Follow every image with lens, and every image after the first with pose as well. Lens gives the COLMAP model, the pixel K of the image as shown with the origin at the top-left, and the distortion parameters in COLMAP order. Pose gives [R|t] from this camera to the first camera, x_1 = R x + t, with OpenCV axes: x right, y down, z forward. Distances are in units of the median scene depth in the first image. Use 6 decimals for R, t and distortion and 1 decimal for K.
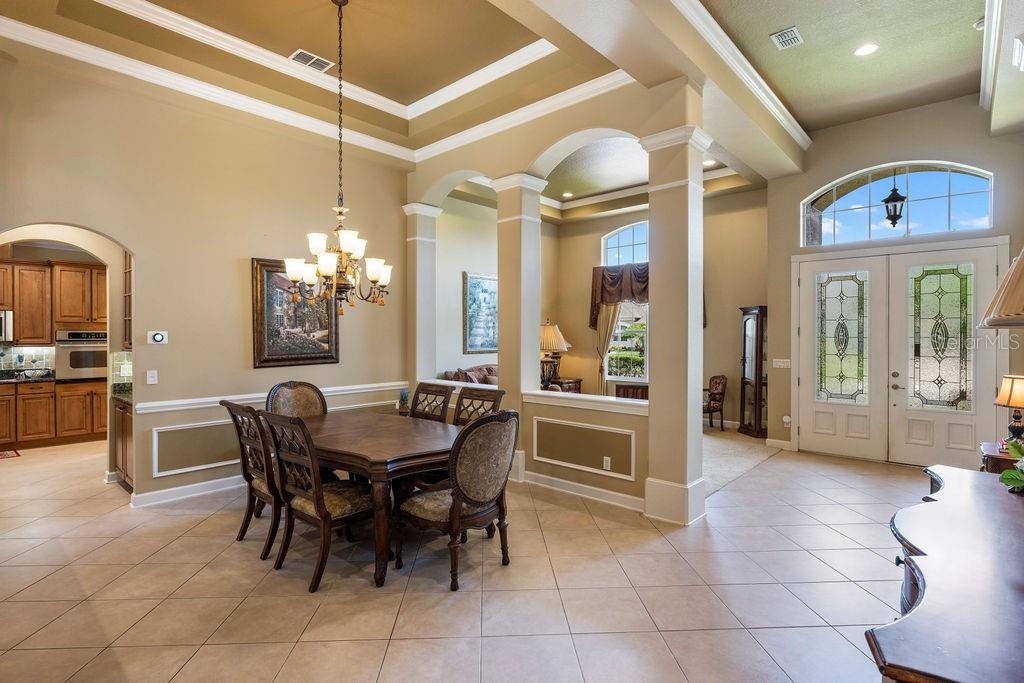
lens RADIAL K [[489.3, 0, 522.4], [0, 489.3, 341.1], [0, 0, 1]] dist [-0.004490, 0.000156]
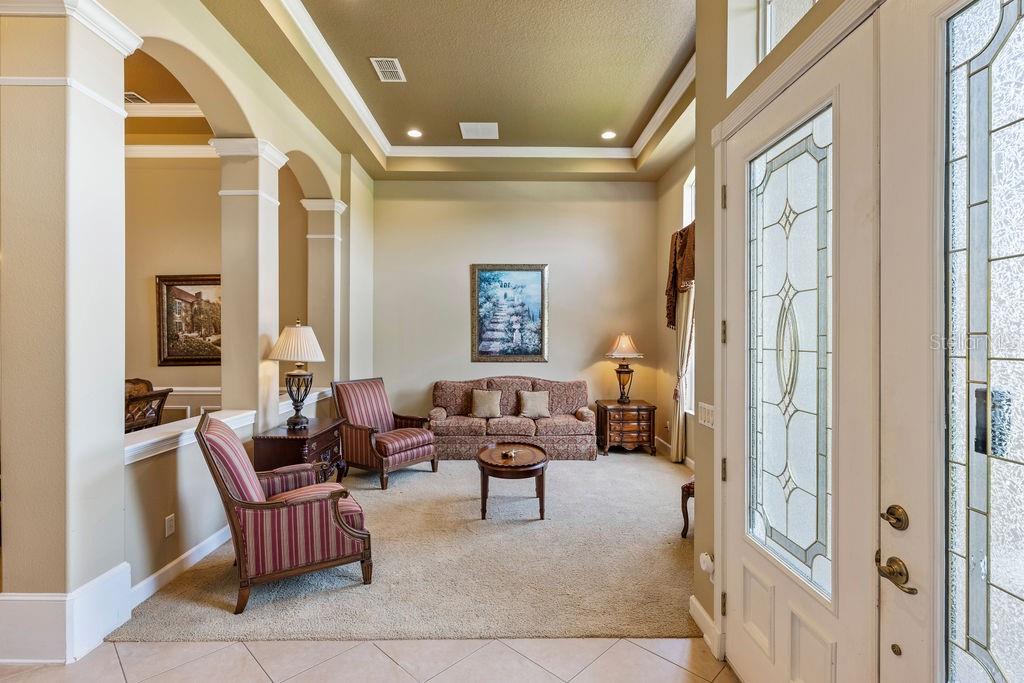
lens RADIAL K [[489.3, 0, 516.4], [0, 489.3, 339.7], [0, 0, 1]] dist [-0.004490, 0.000156]
pose [[0.681585, 0.004114, -0.731727, 0.868759], [-0.011966, 0.999913, -0.005523, -0.012967], [0.731641, 0.012520, 0.681575, 0.760662]]
